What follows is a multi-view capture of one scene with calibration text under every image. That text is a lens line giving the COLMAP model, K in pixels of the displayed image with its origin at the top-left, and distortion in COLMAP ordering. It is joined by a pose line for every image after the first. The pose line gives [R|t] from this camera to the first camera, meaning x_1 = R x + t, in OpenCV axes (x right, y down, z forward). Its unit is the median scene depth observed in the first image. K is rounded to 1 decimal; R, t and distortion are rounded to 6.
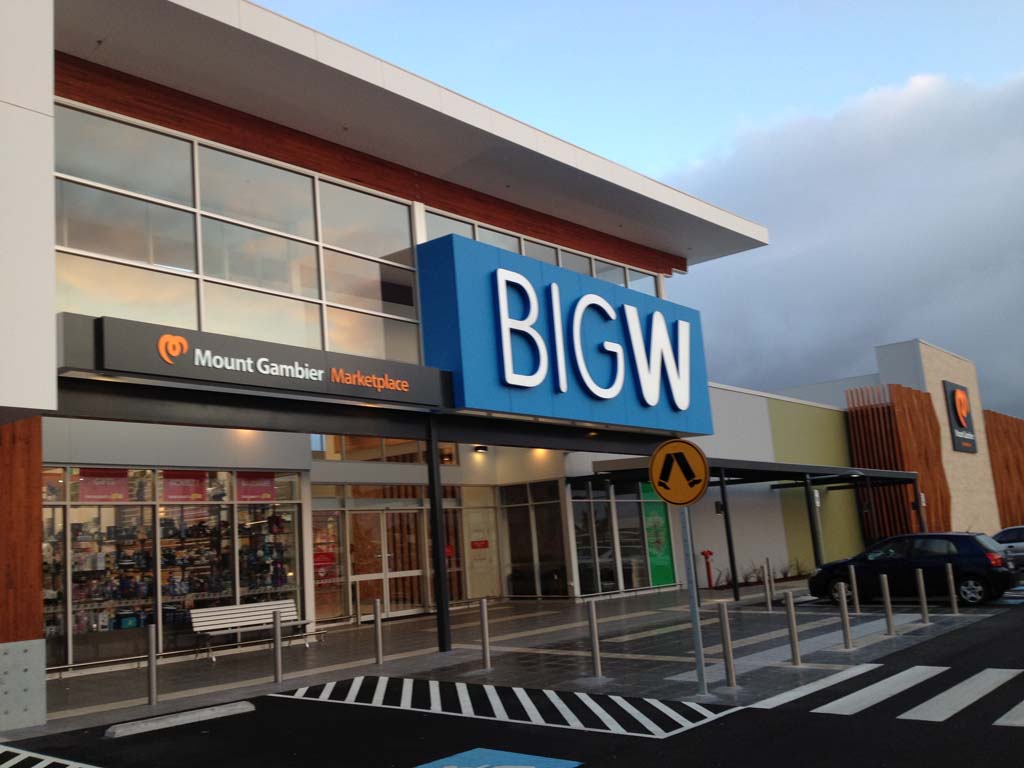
lens RADIAL K [[944.0, 0, 512.0], [0, 944.0, 384.0], [0, 0, 1]] dist [0.087958, -0.252731]
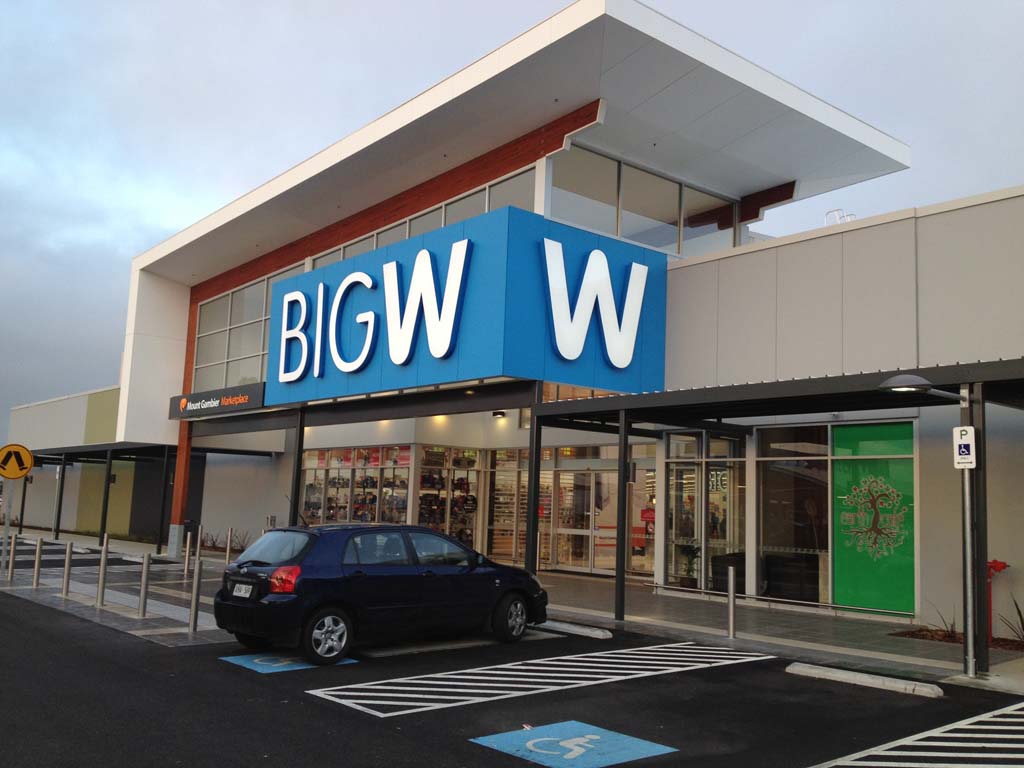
lens RADIAL K [[944.0, 0, 512.0], [0, 944.0, 384.0], [0, 0, 1]] dist [0.087958, -0.252731]
pose [[-0.159918, -0.077244, -0.984103, 1.057920], [0.146474, 0.984041, -0.101041, 0.154406], [0.976203, -0.160304, -0.146052, 1.267595]]
